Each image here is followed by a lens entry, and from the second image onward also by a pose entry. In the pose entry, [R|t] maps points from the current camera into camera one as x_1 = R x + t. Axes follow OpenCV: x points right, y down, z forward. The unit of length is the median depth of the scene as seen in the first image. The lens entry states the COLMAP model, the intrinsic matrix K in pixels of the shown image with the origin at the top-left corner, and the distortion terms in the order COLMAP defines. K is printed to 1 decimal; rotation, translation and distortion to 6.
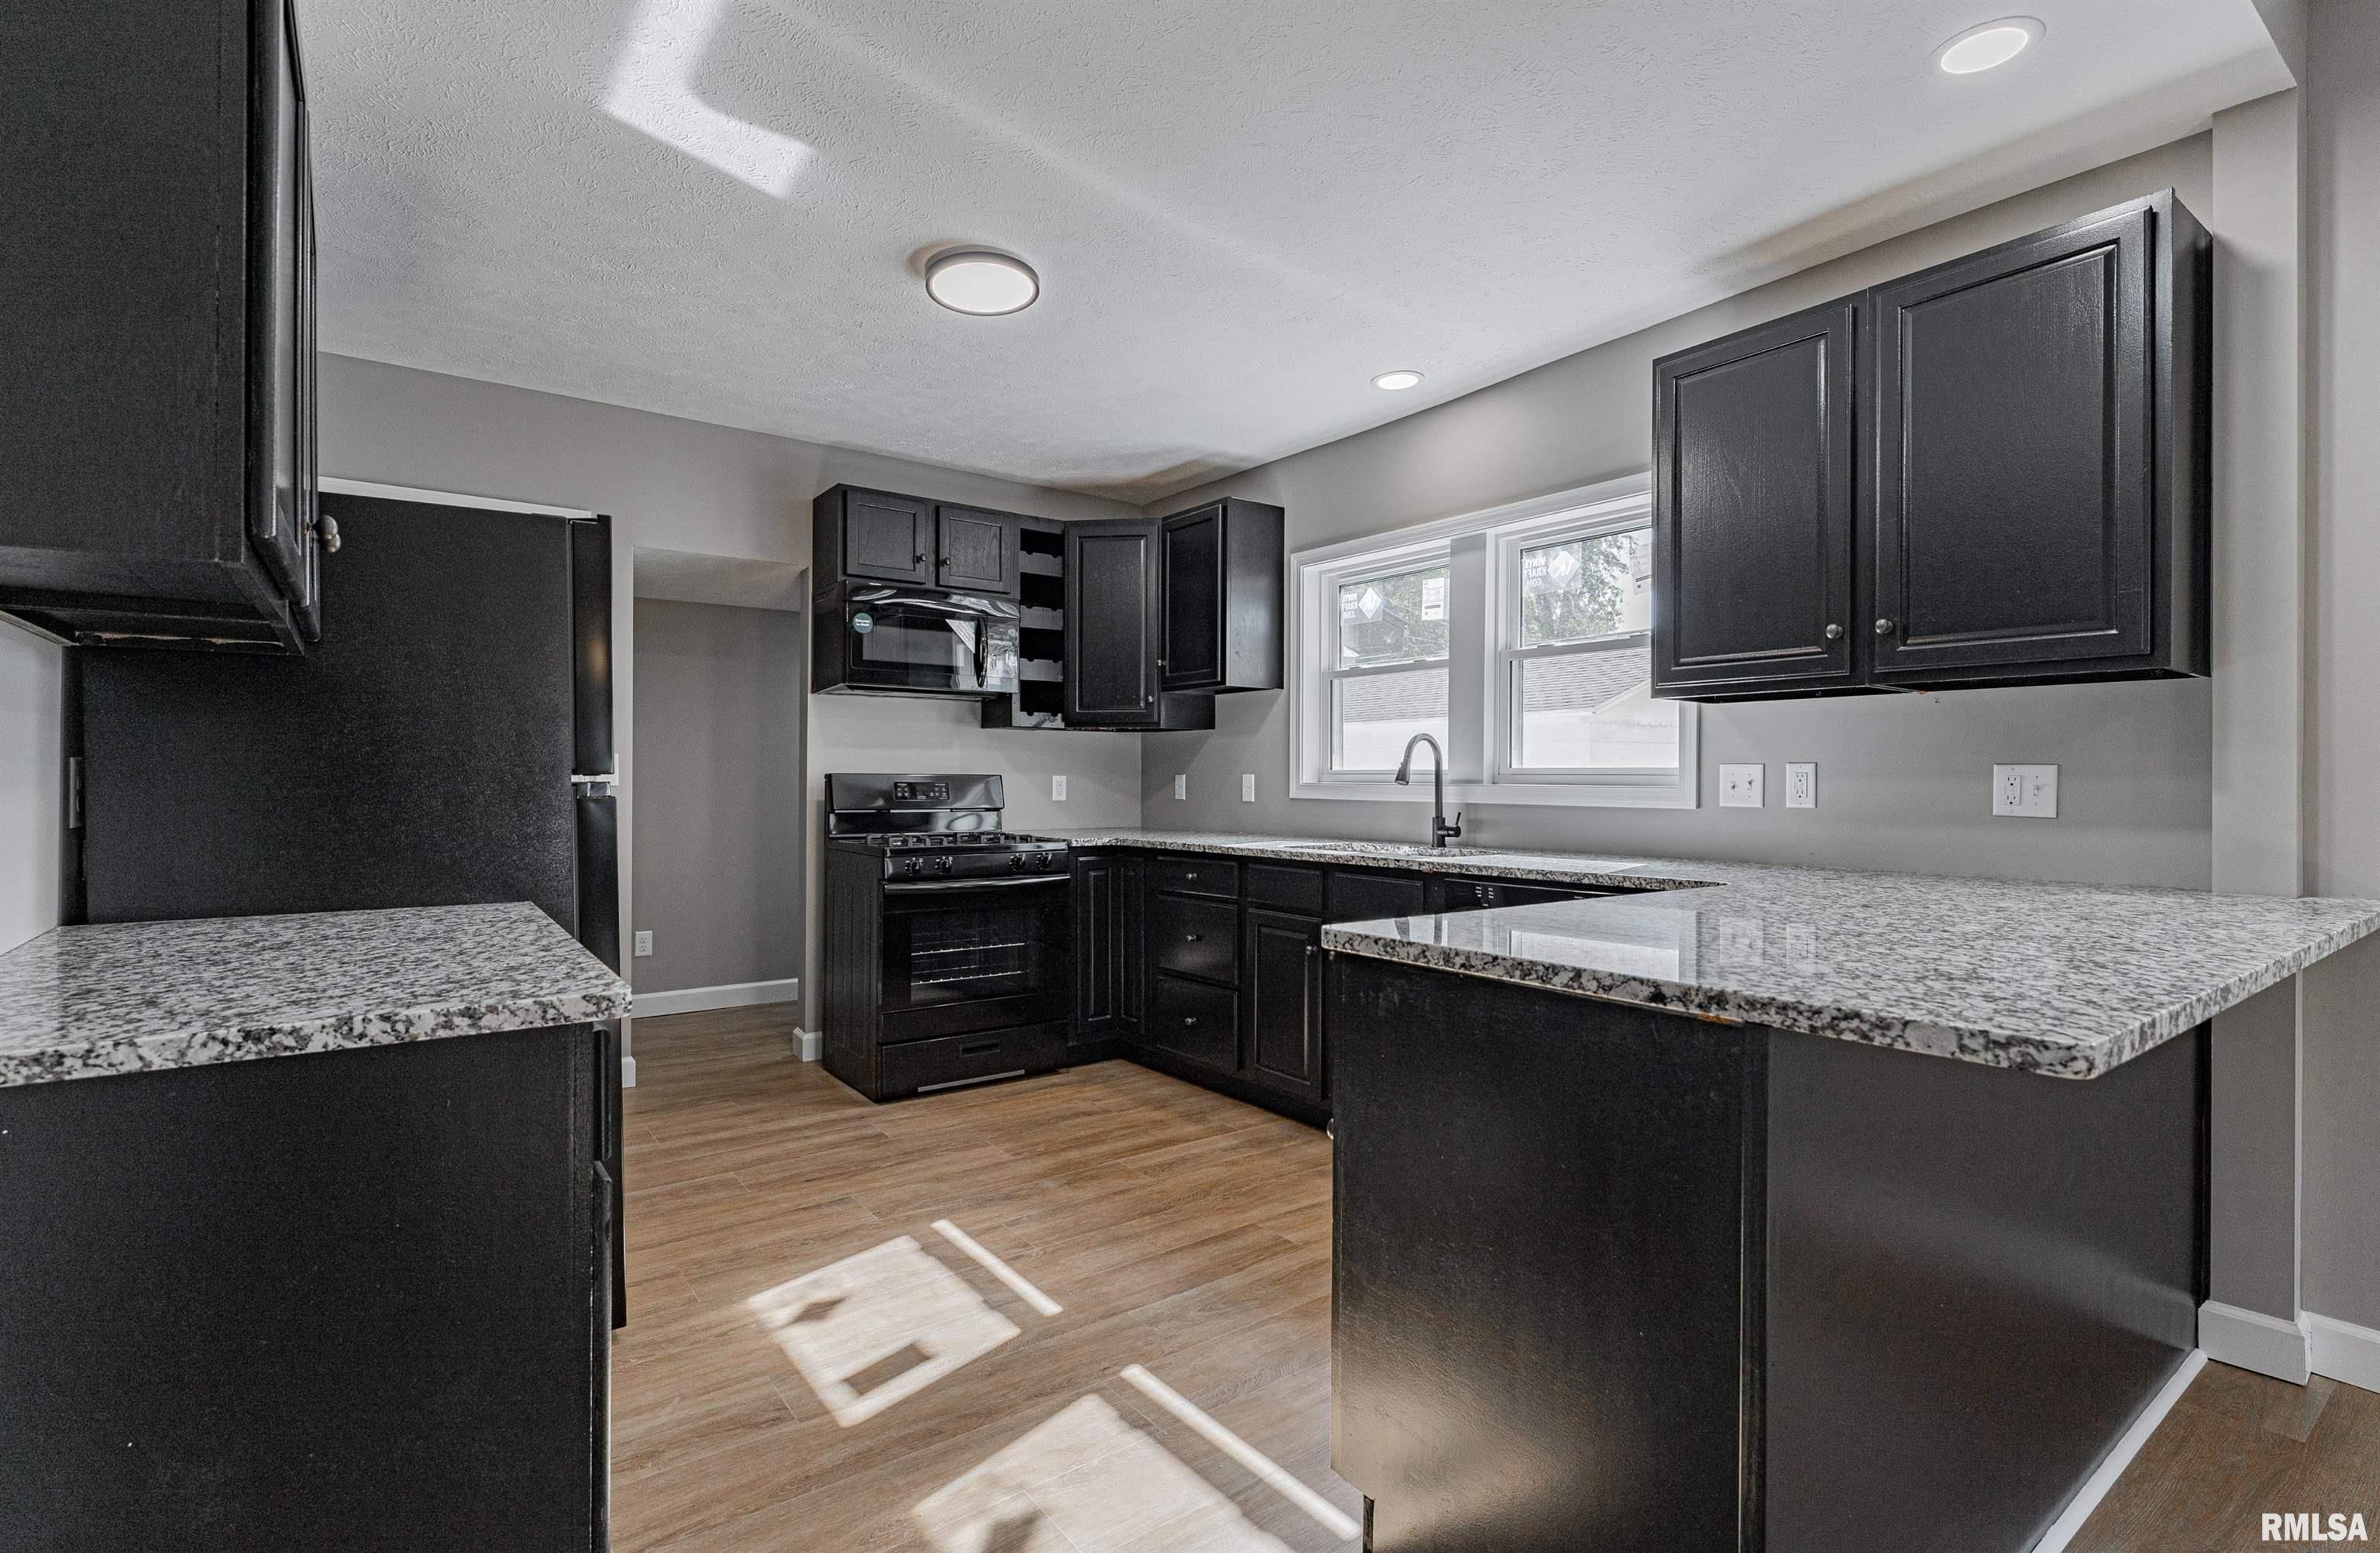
lens RADIAL K [[1095.0, 0, 1184.5], [0, 1095.0, 768.0], [0, 0, 1]] dist [-0.002531, -0.000272]
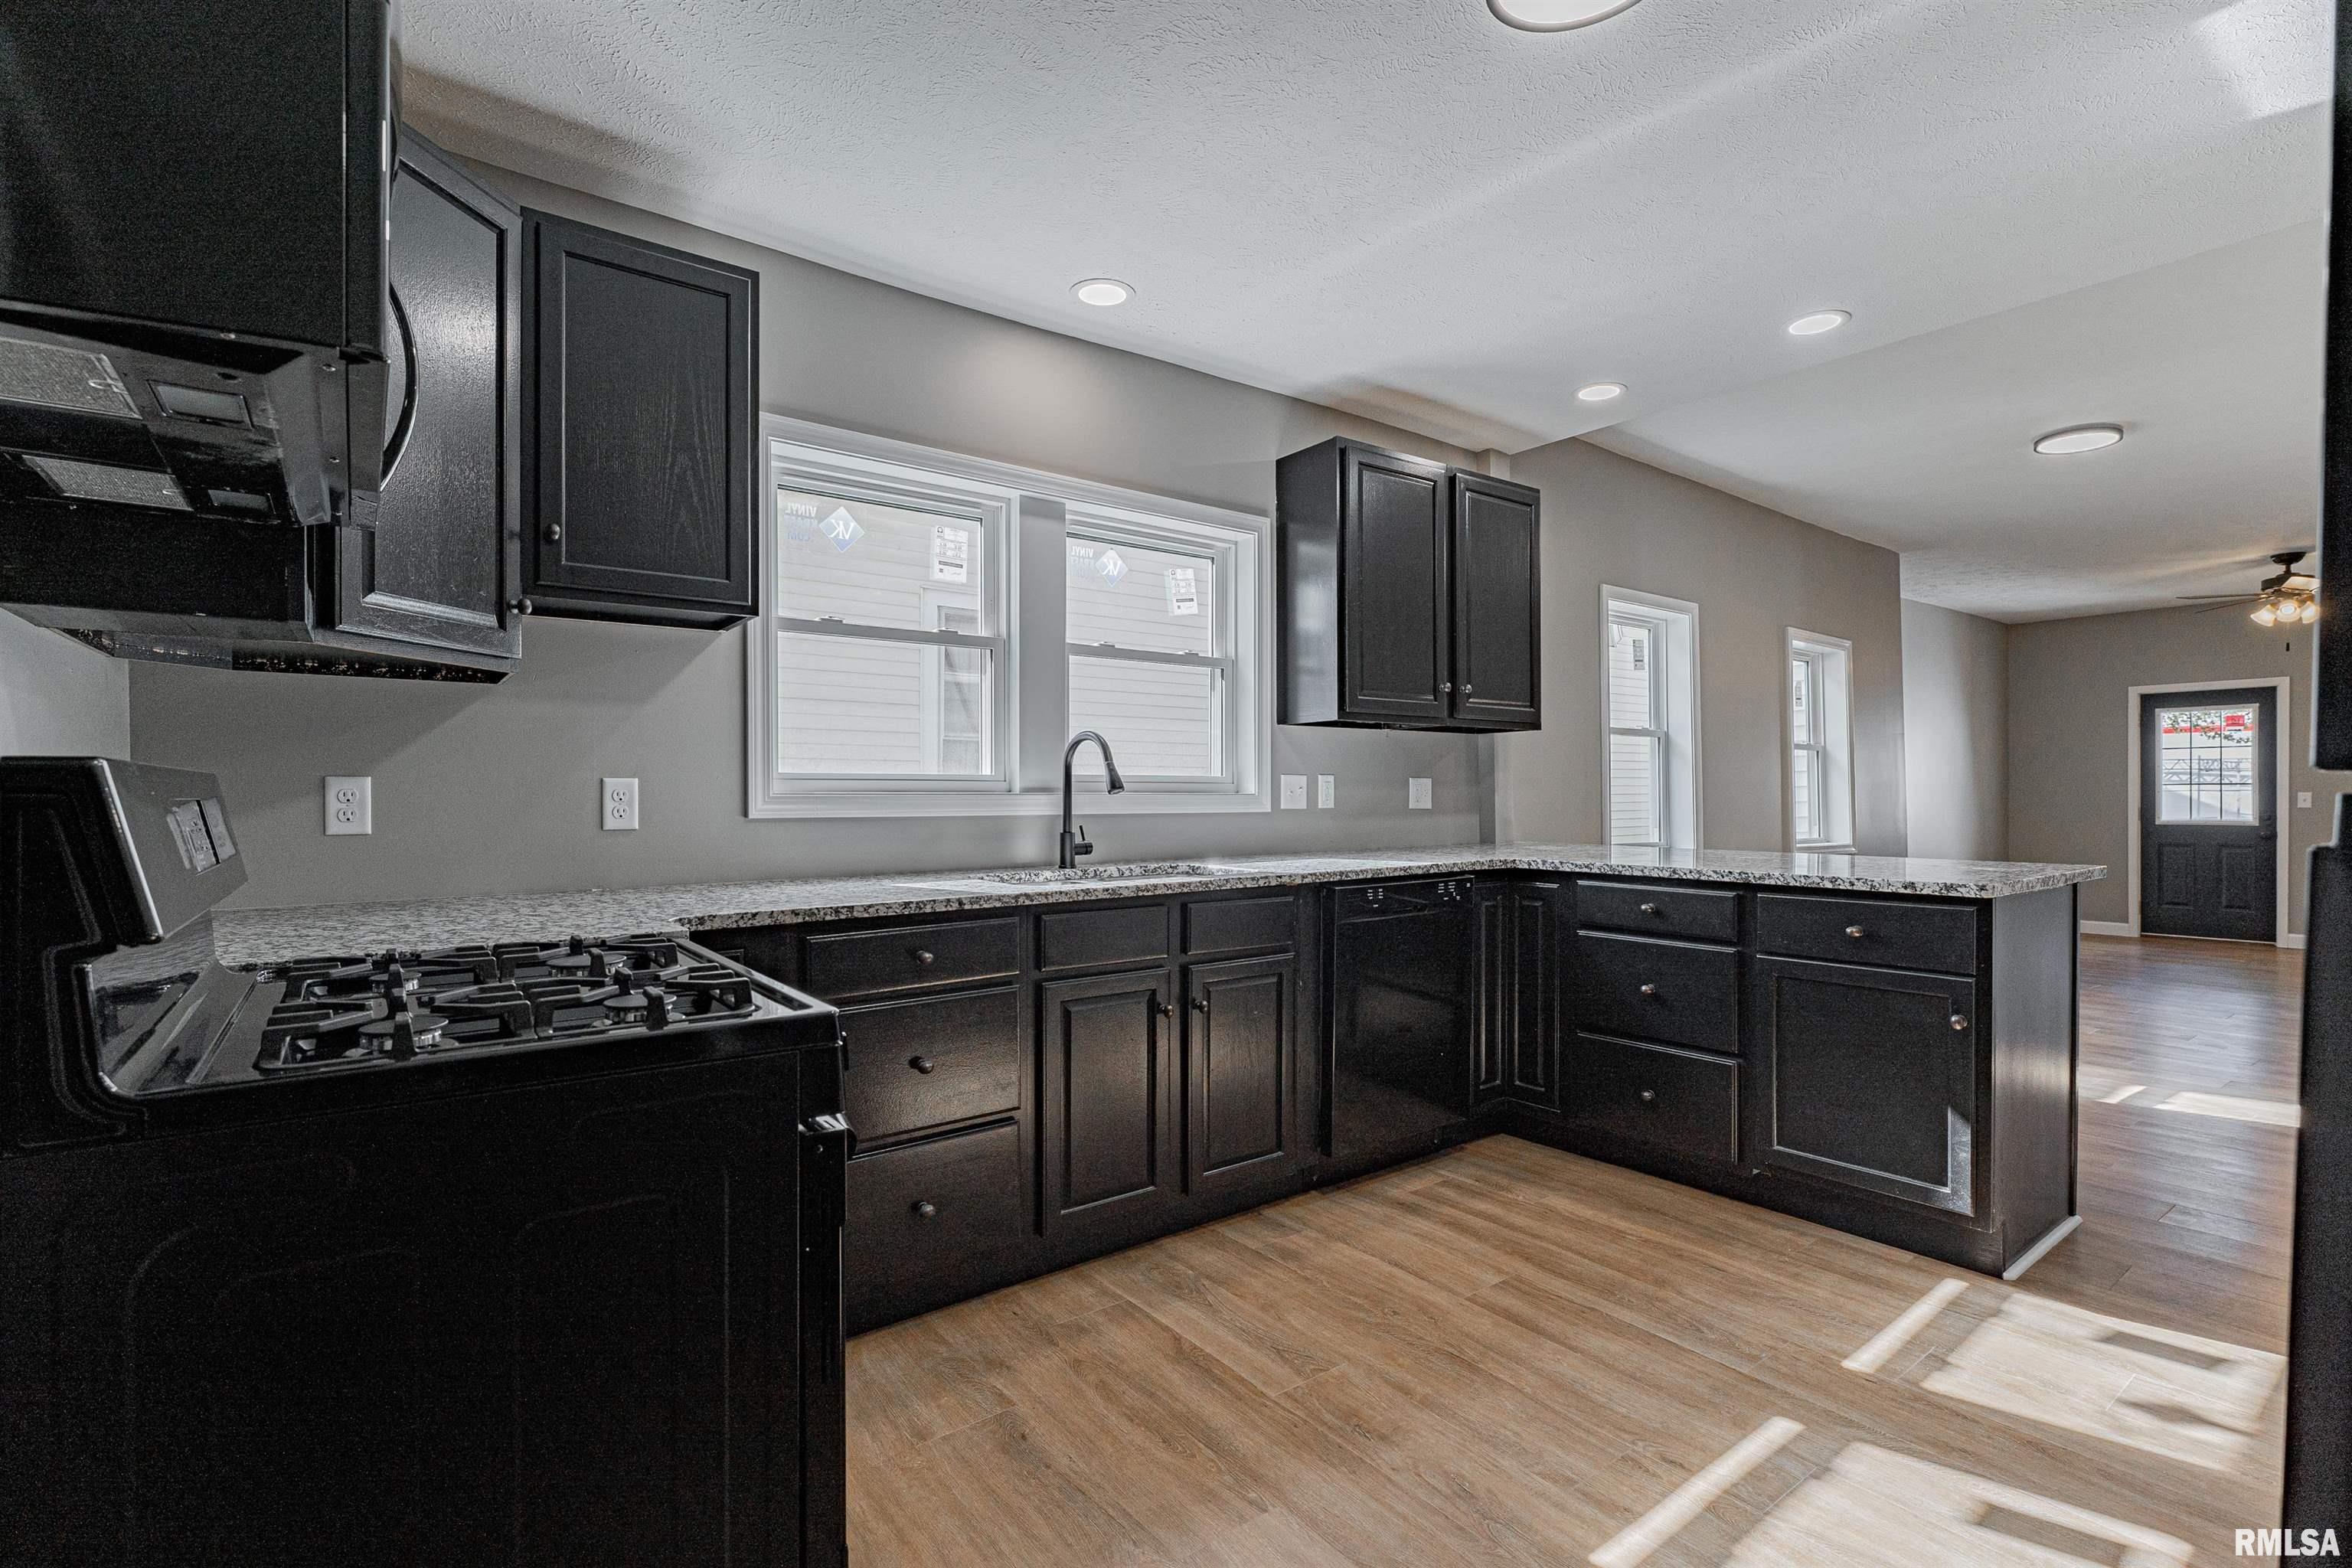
lens RADIAL K [[1073.6, 0, 1167.6], [0, 1073.6, 796.0], [0, 0, 1]] dist [-0.003978, 0.000417]
pose [[0.000435, -0.009619, 0.999954, -0.695282], [-0.010102, 0.999903, 0.009622, 0.010061], [-0.999949, -0.010106, 0.000338, 1.099485]]
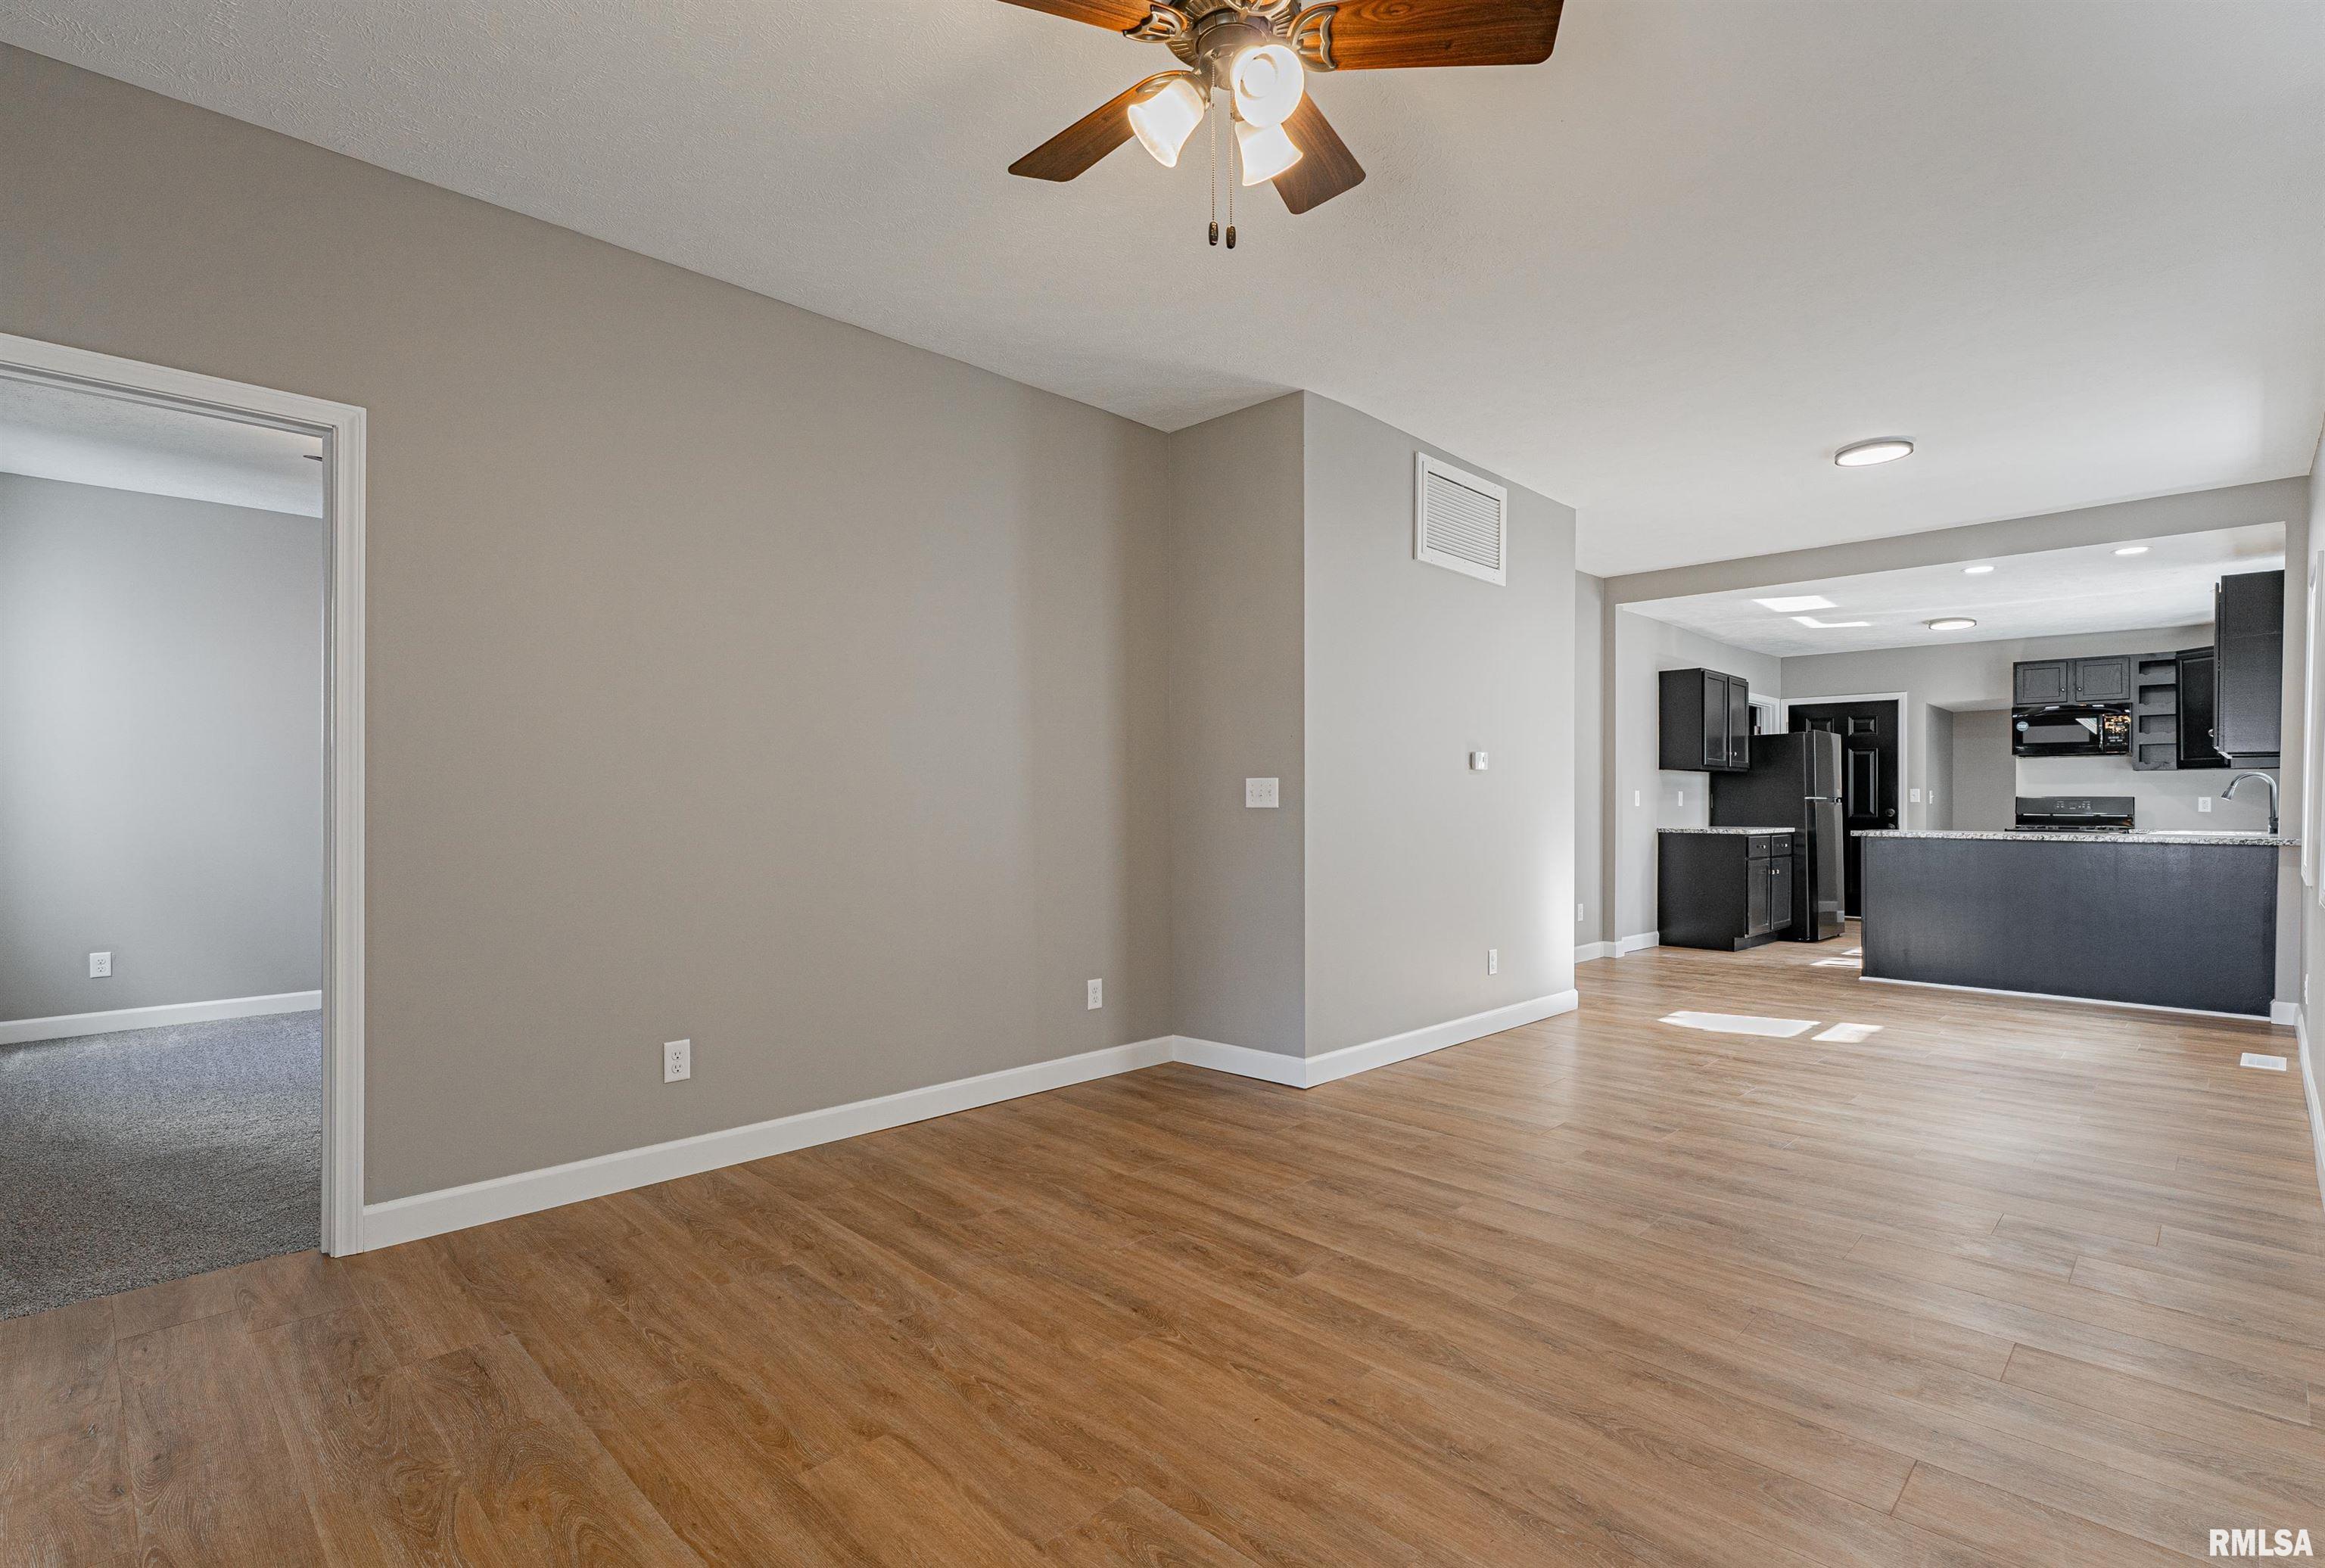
lens RADIAL K [[1061.2, 0, 1187.1], [0, 1061.2, 792.2], [0, 0, 1]] dist [-0.003978, 0.000417]
pose [[0.148503, -0.010110, -0.988860, 1.732960], [0.007554, 0.999930, -0.009089, 0.004256], [0.988883, -0.006120, 0.148569, -1.067345]]
